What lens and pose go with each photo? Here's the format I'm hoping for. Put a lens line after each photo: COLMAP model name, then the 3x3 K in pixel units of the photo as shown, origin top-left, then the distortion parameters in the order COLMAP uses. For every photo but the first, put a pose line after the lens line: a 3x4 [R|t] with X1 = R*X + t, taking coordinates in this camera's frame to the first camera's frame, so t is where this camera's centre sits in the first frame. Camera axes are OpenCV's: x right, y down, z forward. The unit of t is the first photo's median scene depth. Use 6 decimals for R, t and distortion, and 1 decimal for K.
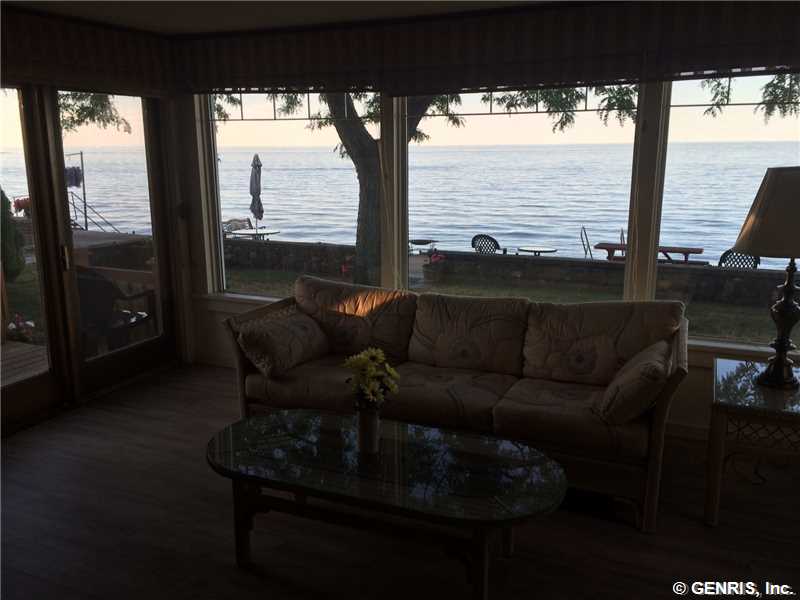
lens RADIAL K [[681.3, 0, 402.4], [0, 681.3, 297.9], [0, 0, 1]] dist [0.075582, -0.109810]
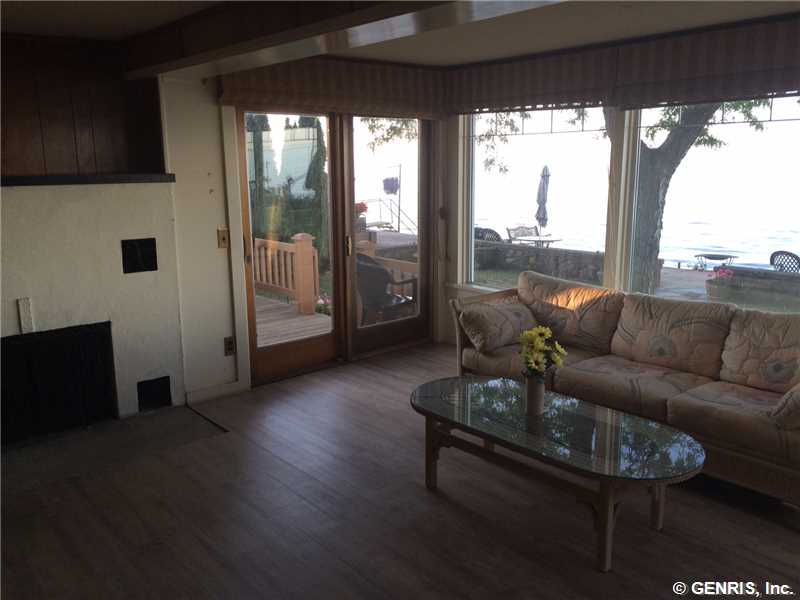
lens RADIAL K [[679.8, 0, 400.9], [0, 679.8, 298.7], [0, 0, 1]] dist [0.046577, 0.002056]
pose [[0.903810, 0.080081, -0.420374, 0.152225], [-0.085699, 0.996306, 0.005541, 0.026785], [0.419265, 0.031018, 0.907334, -0.120483]]
